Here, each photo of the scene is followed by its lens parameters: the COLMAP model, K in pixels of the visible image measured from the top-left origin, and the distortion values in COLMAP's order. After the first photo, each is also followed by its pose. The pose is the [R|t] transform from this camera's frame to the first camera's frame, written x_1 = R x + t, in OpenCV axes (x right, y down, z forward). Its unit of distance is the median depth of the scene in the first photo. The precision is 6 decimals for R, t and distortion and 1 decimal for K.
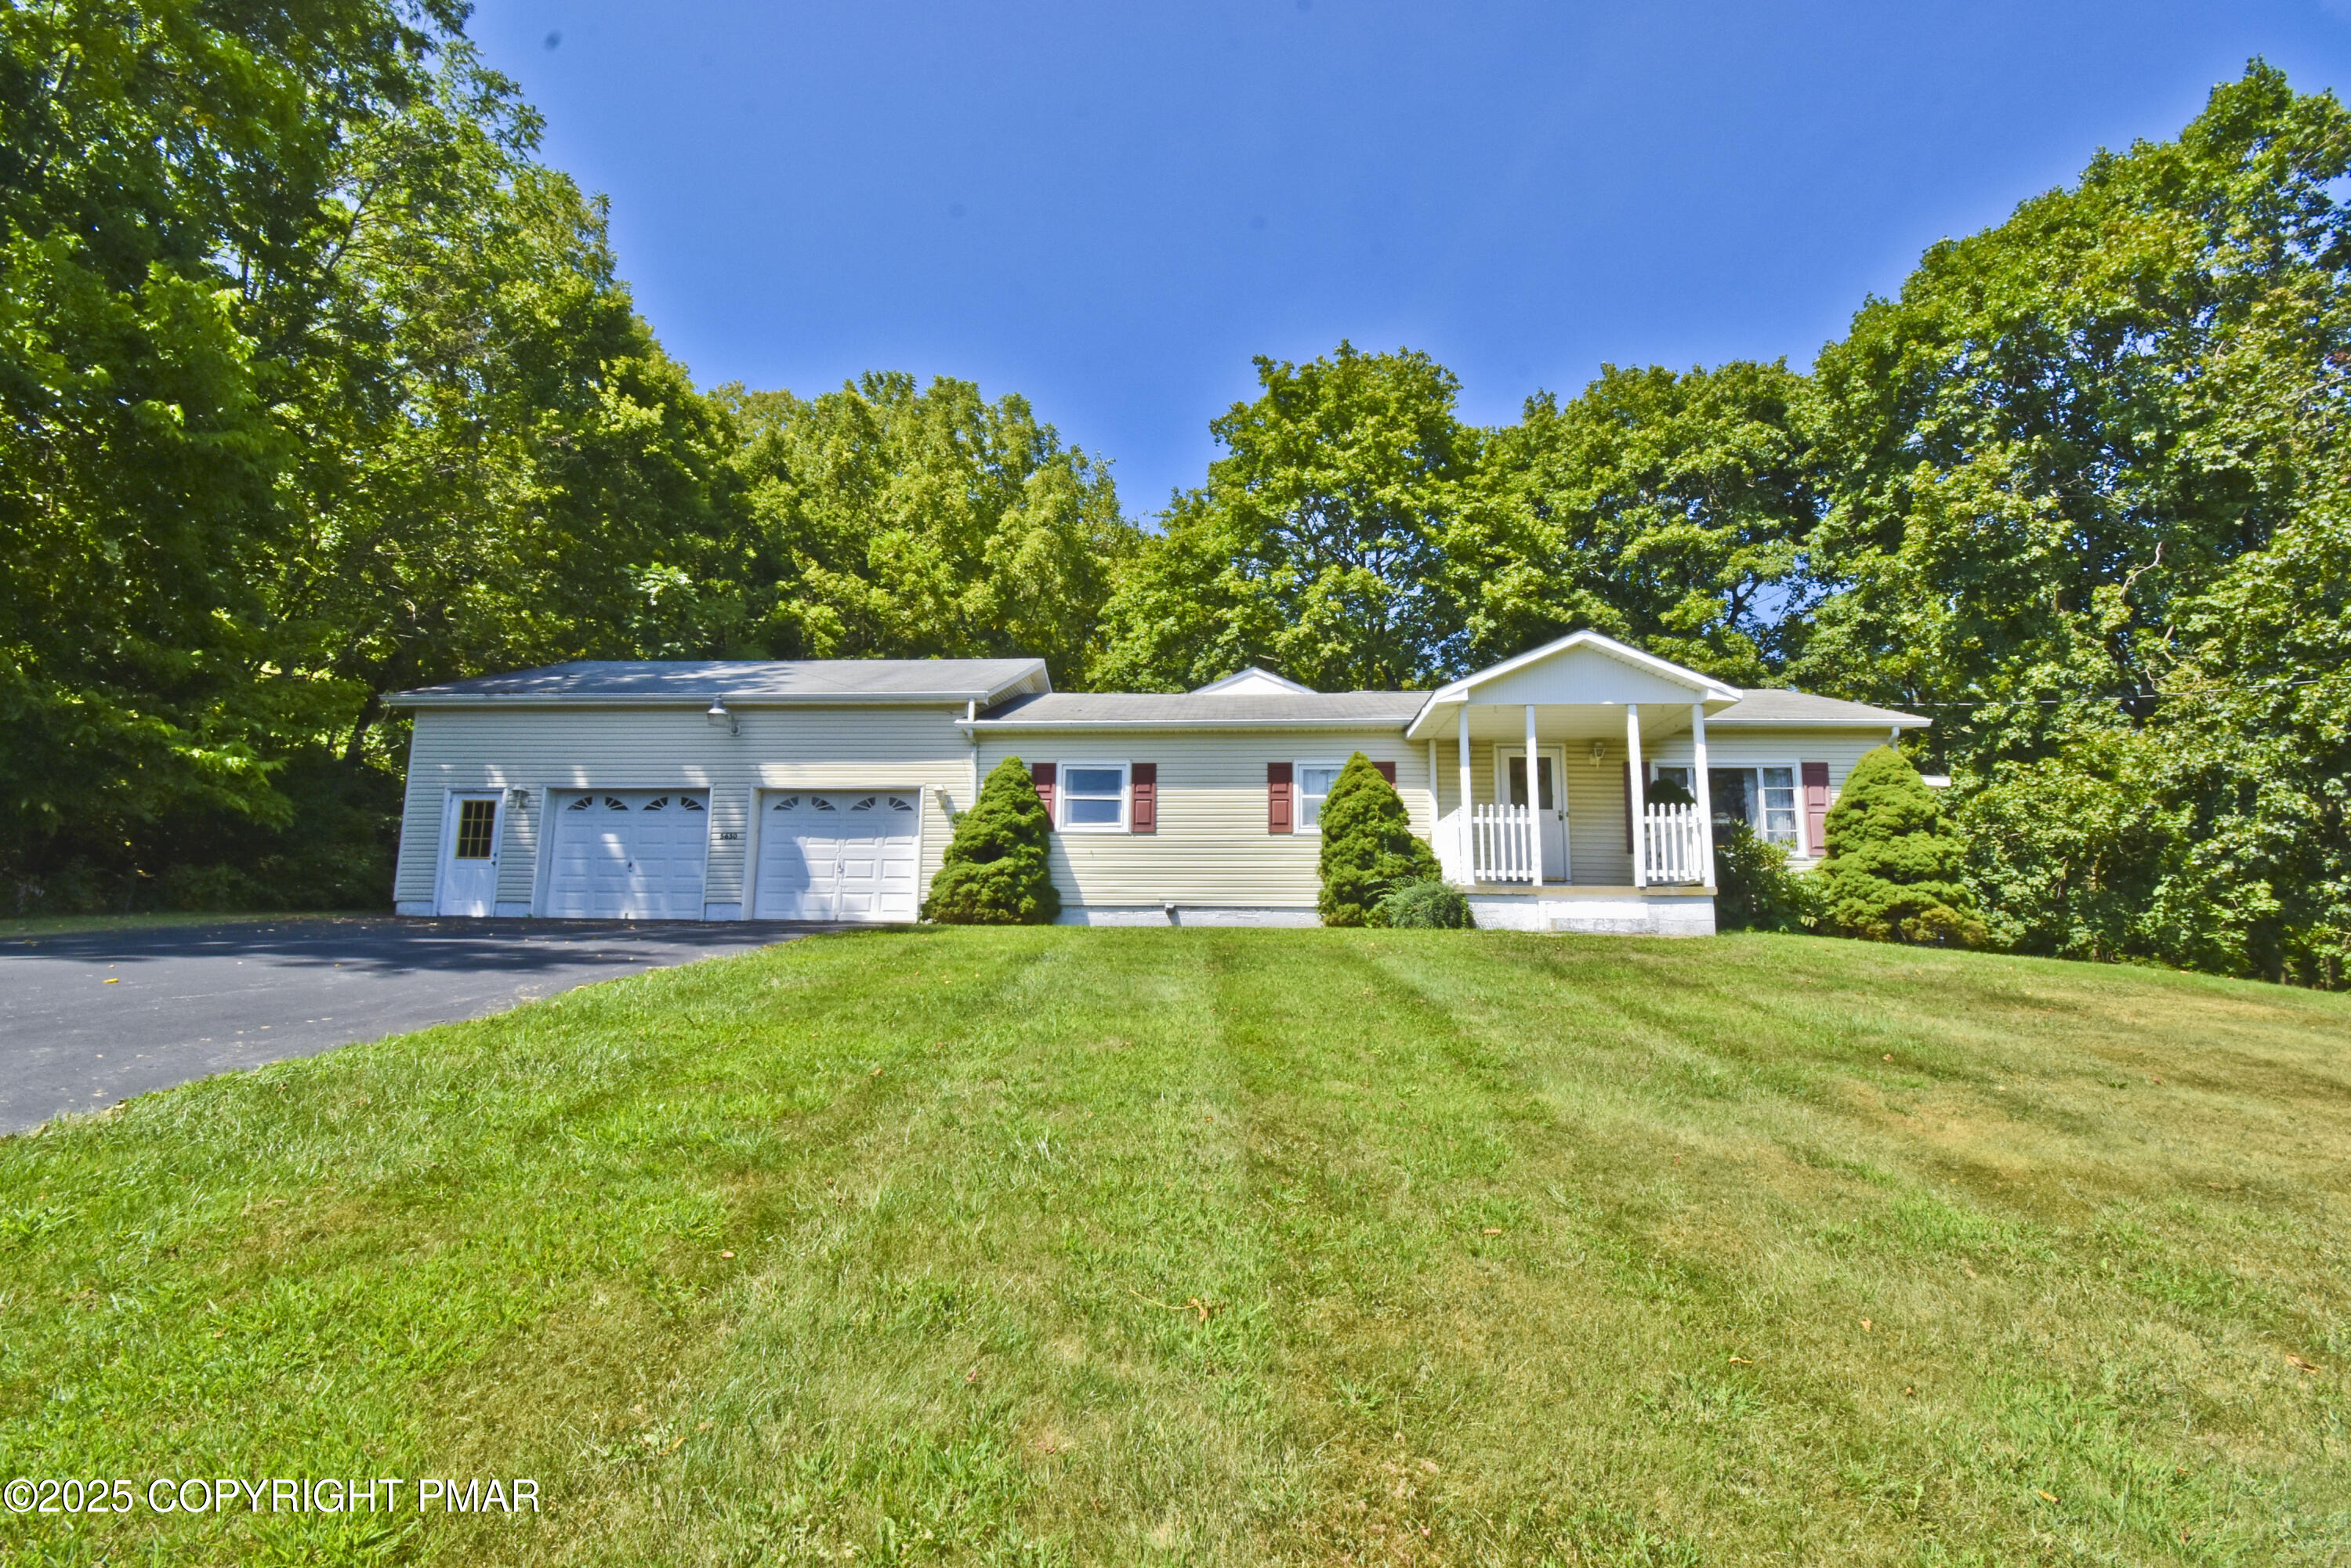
lens RADIAL K [[987.9, 0, 1154.0], [0, 987.9, 793.9], [0, 0, 1]] dist [0.016524, -0.010268]
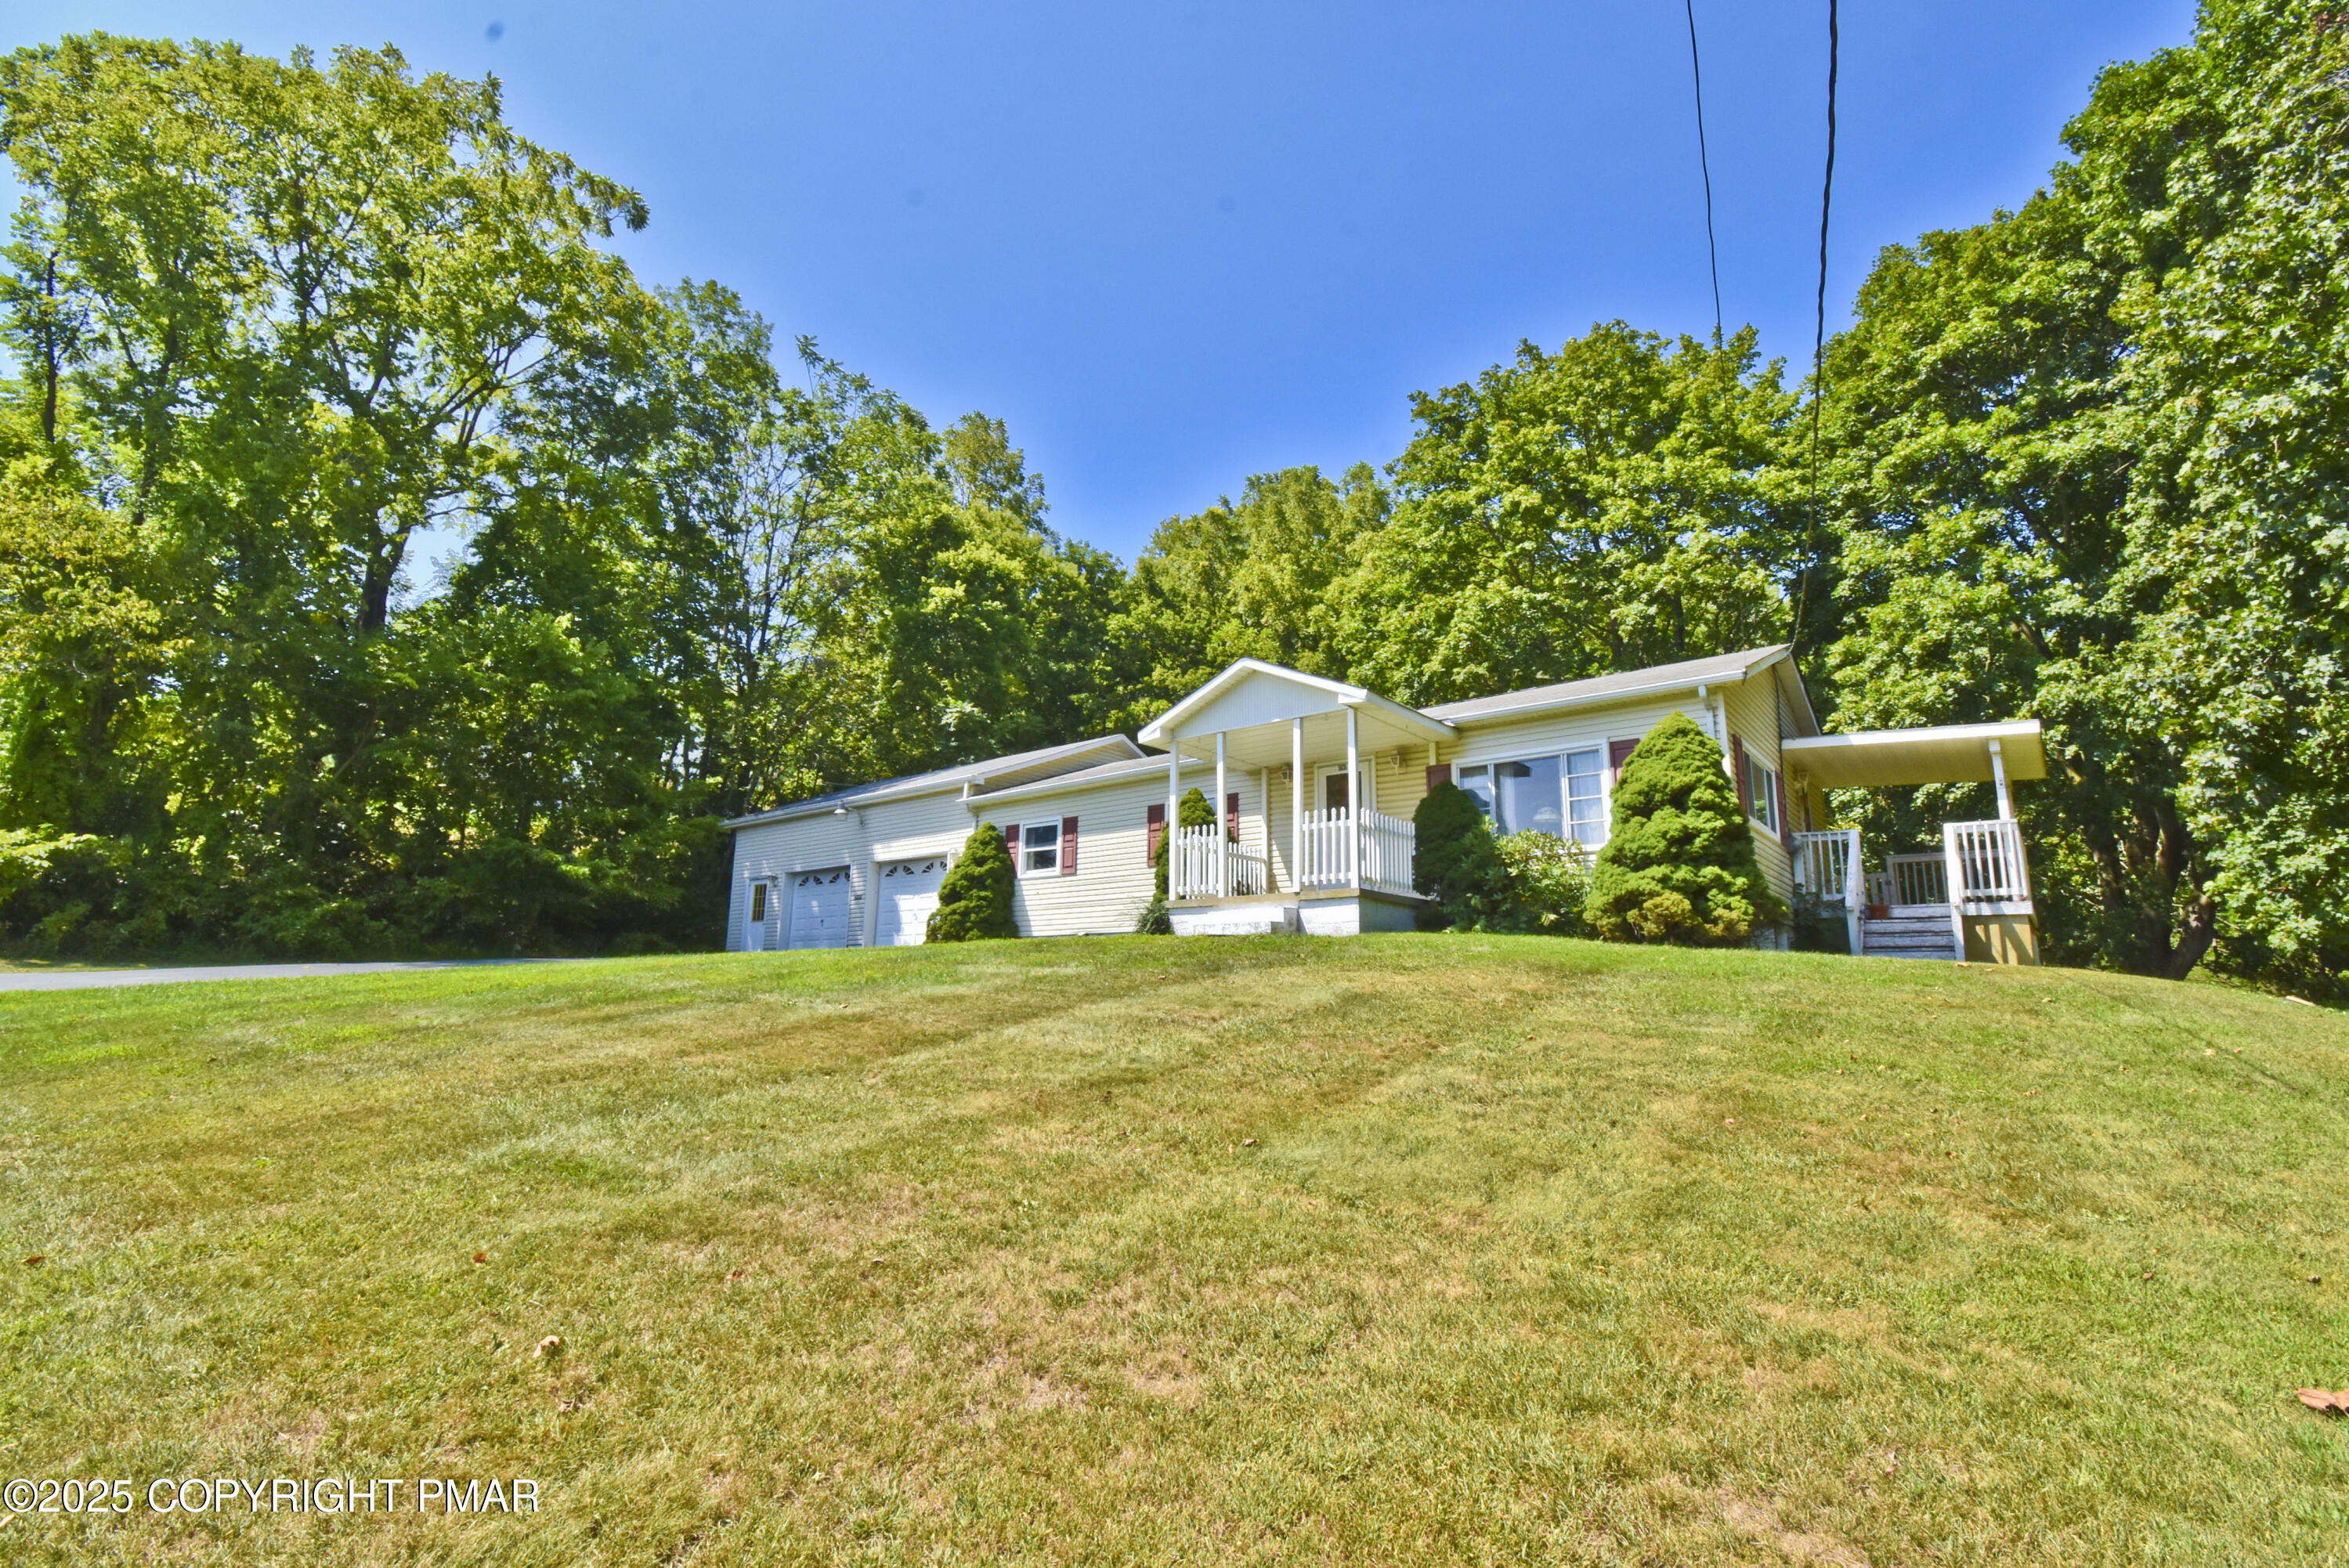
lens RADIAL K [[1044.3, 0, 1172.9], [0, 1044.3, 764.9], [0, 0, 1]] dist [0.014688, -0.000271]
pose [[0.821763, -0.129196, -0.554990, 0.815922], [0.078910, 0.990376, -0.113708, 0.061496], [0.564339, 0.049647, 0.824049, 0.011113]]
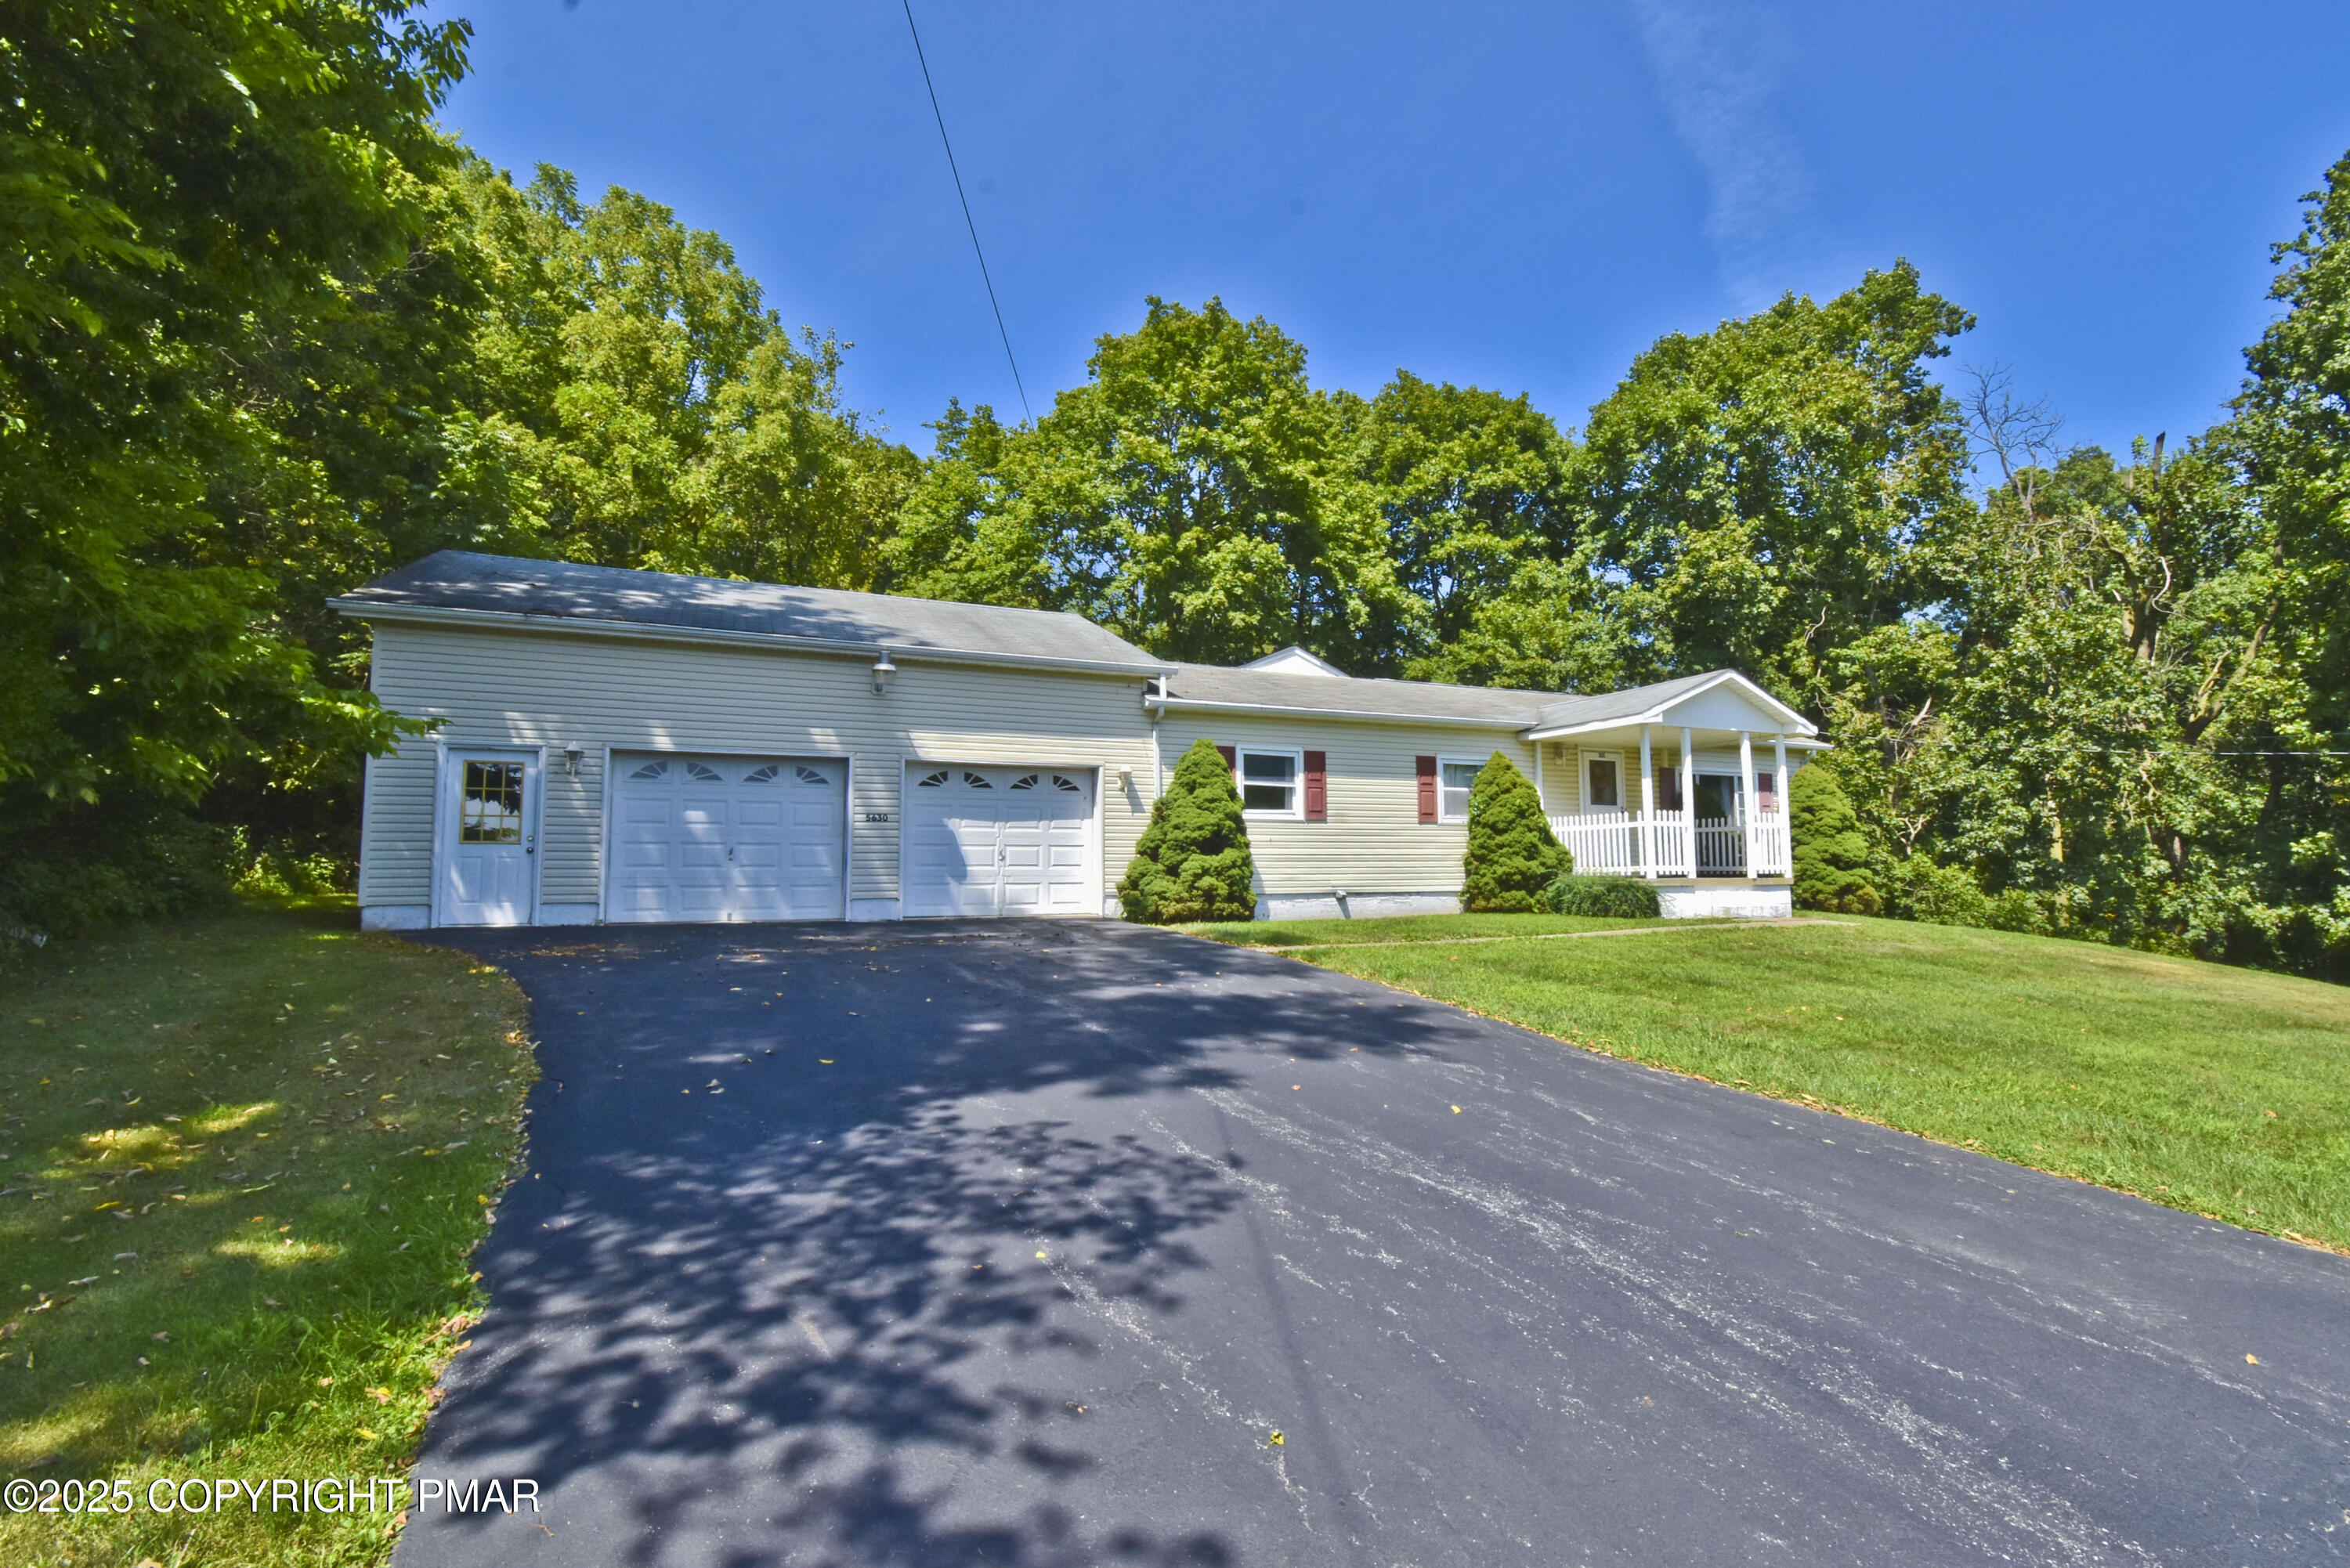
lens RADIAL K [[1044.7, 0, 1173.4], [0, 1044.7, 764.9], [0, 0, 1]] dist [0.014688, -0.000271]
pose [[0.892450, 0.033413, 0.449907, -0.614303], [-0.052805, 0.998135, 0.030619, -0.041734], [-0.448046, -0.051083, 0.892550, 0.116713]]
